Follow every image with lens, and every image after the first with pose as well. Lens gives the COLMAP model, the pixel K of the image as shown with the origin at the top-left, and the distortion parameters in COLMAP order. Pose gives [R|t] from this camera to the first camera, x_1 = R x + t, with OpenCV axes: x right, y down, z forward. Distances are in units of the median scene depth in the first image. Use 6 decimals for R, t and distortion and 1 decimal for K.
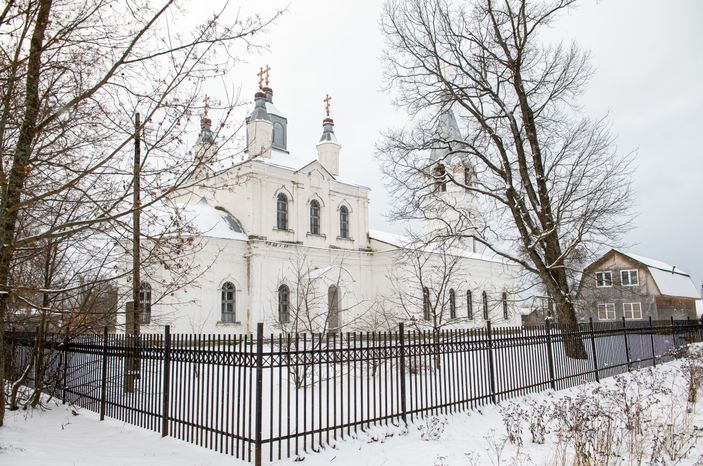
lens RADIAL K [[554.9, 0, 356.5], [0, 554.9, 232.8], [0, 0, 1]] dist [0.002005, -0.001535]
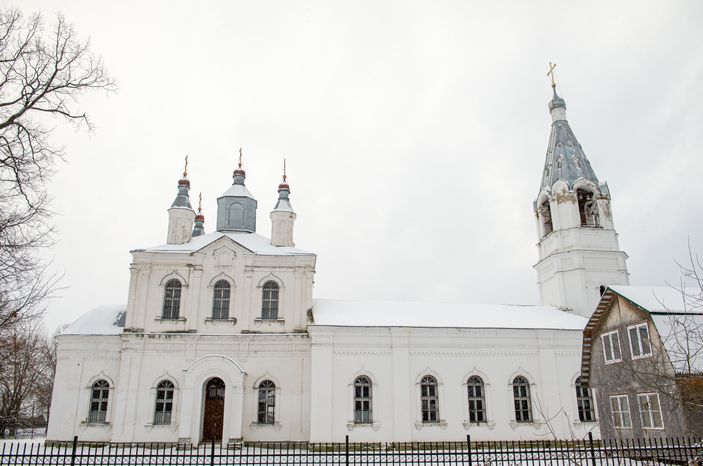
lens RADIAL K [[554.9, 0, 356.5], [0, 554.9, 232.8], [0, 0, 1]] dist [0.002005, -0.001535]
pose [[0.717225, -0.208878, -0.664799, 0.665891], [0.096615, 0.974611, -0.201986, 0.064936], [0.690111, 0.080640, 0.719197, 0.493424]]
